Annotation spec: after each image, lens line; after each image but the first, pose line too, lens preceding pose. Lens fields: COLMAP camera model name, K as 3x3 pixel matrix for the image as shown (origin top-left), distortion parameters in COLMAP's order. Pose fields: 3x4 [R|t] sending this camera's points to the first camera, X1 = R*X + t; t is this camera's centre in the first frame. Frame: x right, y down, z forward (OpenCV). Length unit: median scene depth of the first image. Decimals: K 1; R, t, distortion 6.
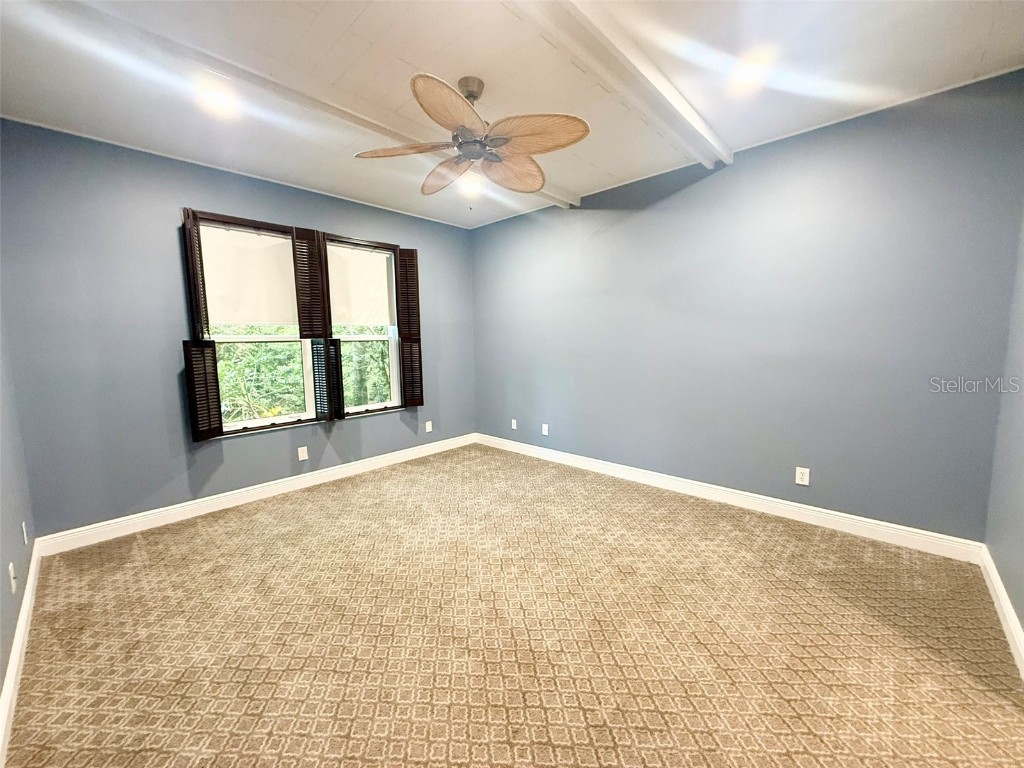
lens RADIAL K [[406.8, 0, 509.7], [0, 406.8, 383.3], [0, 0, 1]] dist [-0.000140, 0.000233]
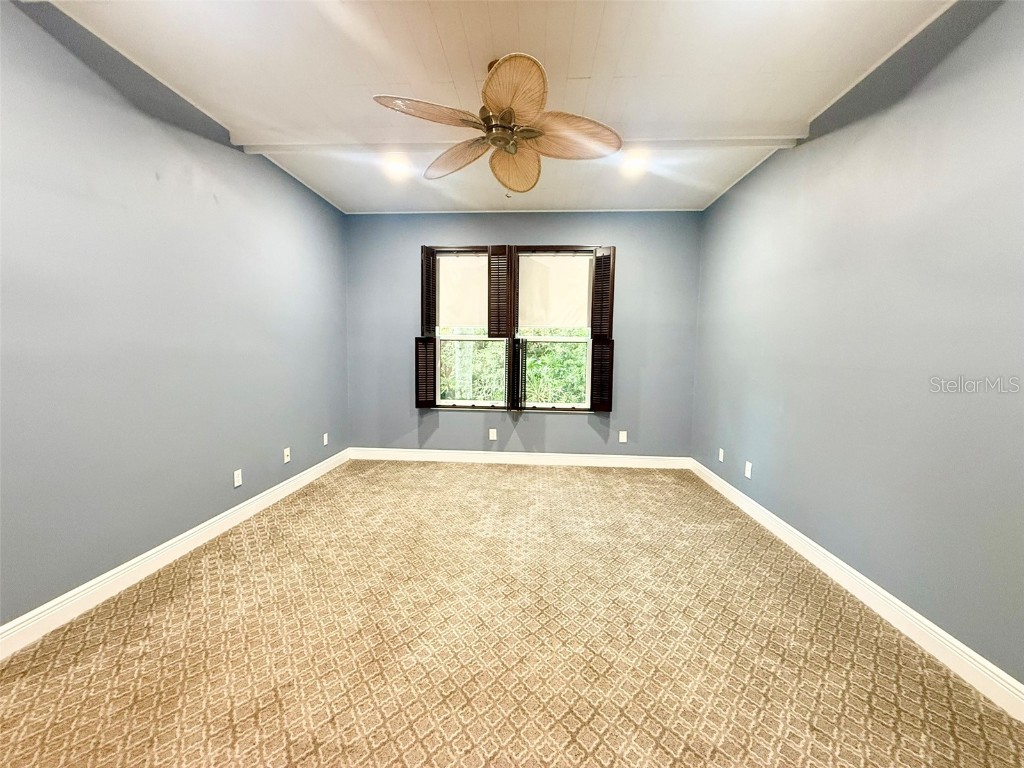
lens RADIAL K [[406.8, 0, 510.2], [0, 406.8, 384.2], [0, 0, 1]] dist [-0.000140, 0.000233]
pose [[0.638873, 0.089162, -0.764128, 0.443618], [-0.109860, 0.993655, 0.024093, -0.008226], [0.761428, 0.068554, 0.644614, 0.273021]]
